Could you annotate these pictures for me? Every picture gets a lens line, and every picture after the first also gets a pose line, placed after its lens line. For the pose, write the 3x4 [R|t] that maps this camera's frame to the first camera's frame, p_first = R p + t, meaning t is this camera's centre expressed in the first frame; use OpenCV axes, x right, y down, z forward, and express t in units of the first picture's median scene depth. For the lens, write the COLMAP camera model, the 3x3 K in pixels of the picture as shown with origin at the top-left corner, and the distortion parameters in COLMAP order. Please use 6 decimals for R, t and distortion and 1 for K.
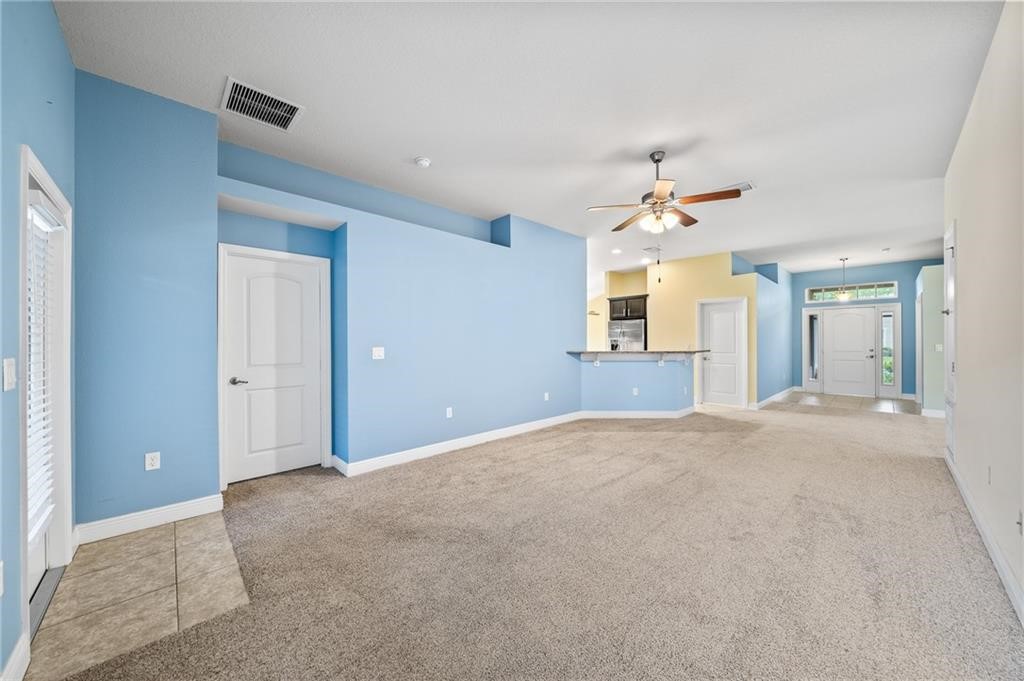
lens RADIAL K [[378.6, 0, 524.6], [0, 378.6, 340.4], [0, 0, 1]] dist [0.000165, -0.000044]
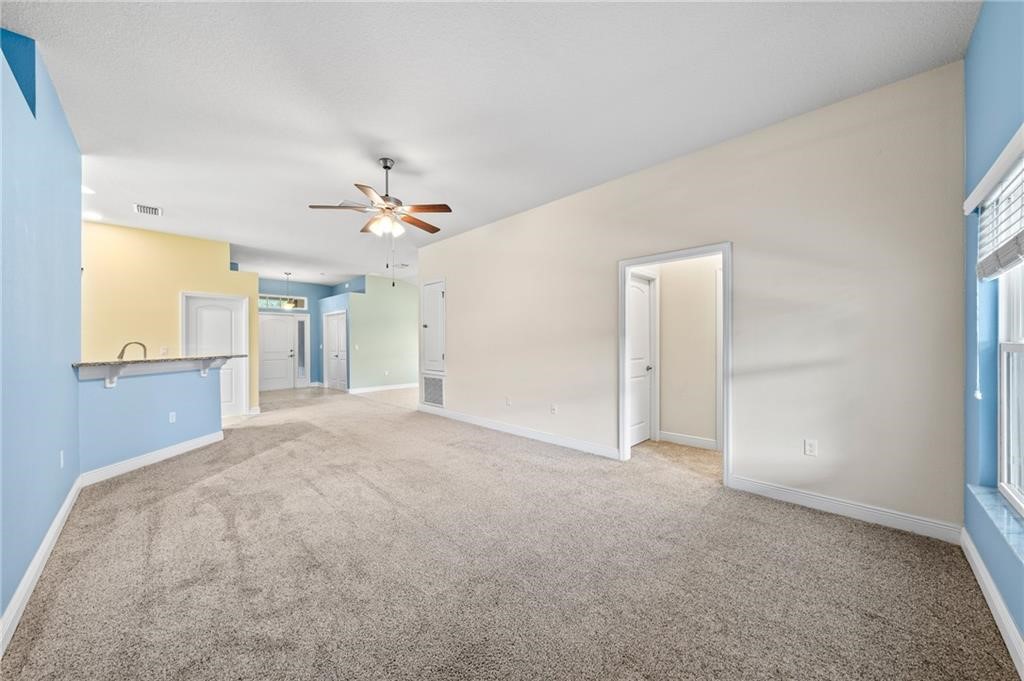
lens RADIAL K [[367.6, 0, 512.3], [0, 367.6, 345.7], [0, 0, 1]] dist [-0.000166, -0.000046]
pose [[-0.030667, -0.007432, 0.999502, -0.520509], [0.001205, 0.999971, 0.007472, 0.002756], [-0.999529, 0.001434, -0.030657, 0.549226]]
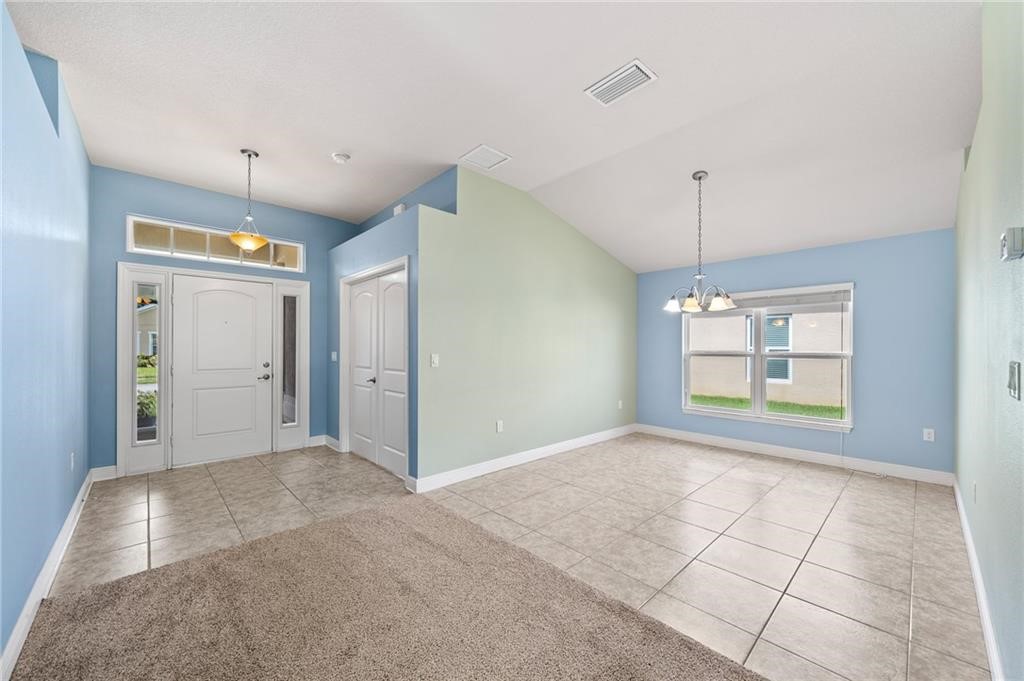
lens RADIAL K [[394.9, 0, 512.5], [0, 394.9, 347.2], [0, 0, 1]] dist [0.000670, 0.000015]
pose [[-0.003790, -0.000806, 0.999992, 0.628567], [-0.004755, 0.999988, 0.000788, -0.001486], [-0.999982, -0.004752, -0.003794, 1.138088]]
